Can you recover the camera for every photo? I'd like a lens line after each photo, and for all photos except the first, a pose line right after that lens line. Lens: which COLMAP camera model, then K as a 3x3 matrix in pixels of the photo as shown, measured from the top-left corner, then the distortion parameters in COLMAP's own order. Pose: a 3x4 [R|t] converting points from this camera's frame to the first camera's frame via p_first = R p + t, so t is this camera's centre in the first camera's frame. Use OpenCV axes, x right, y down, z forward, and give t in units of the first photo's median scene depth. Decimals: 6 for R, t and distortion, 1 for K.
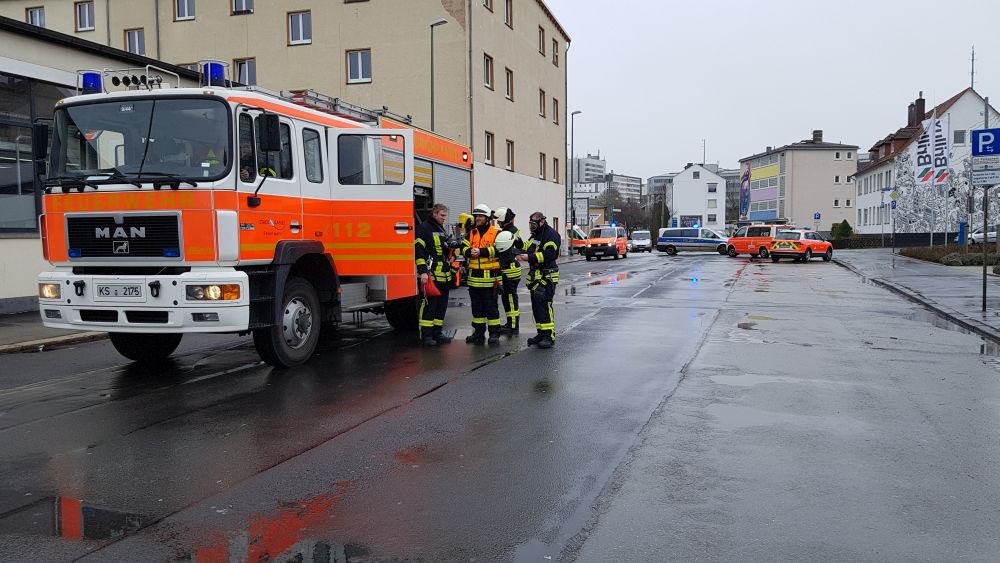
lens RADIAL K [[787.8, 0, 501.3], [0, 787.8, 287.3], [0, 0, 1]] dist [0.091200, -0.105946]
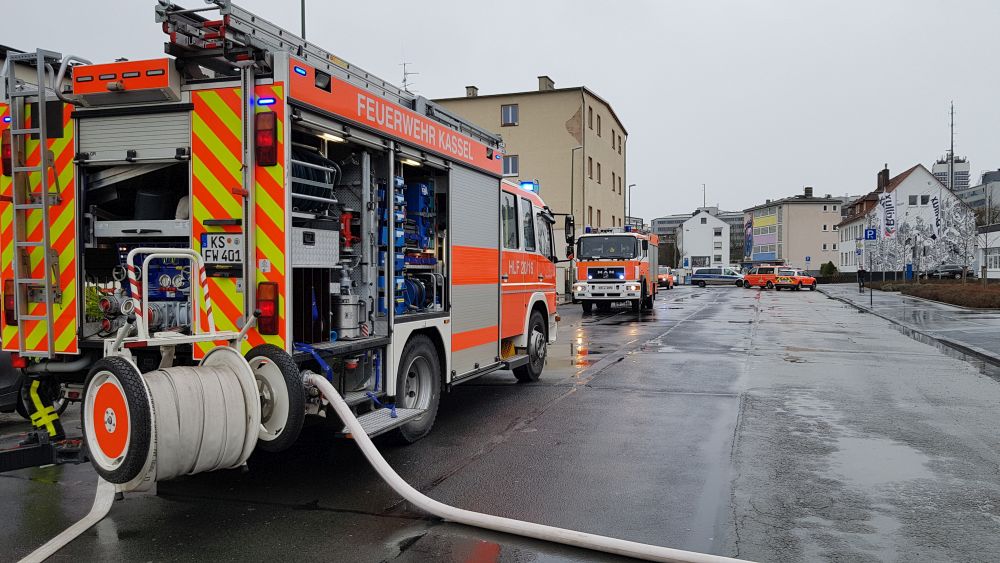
lens RADIAL K [[787.8, 0, 501.3], [0, 787.8, 287.3], [0, 0, 1]] dist [0.091200, -0.105946]
pose [[0.999996, 0.000209, 0.002848, -0.125069], [-0.000073, 0.998856, -0.047812, 0.022730], [-0.002854, 0.047812, 0.998852, -0.341283]]
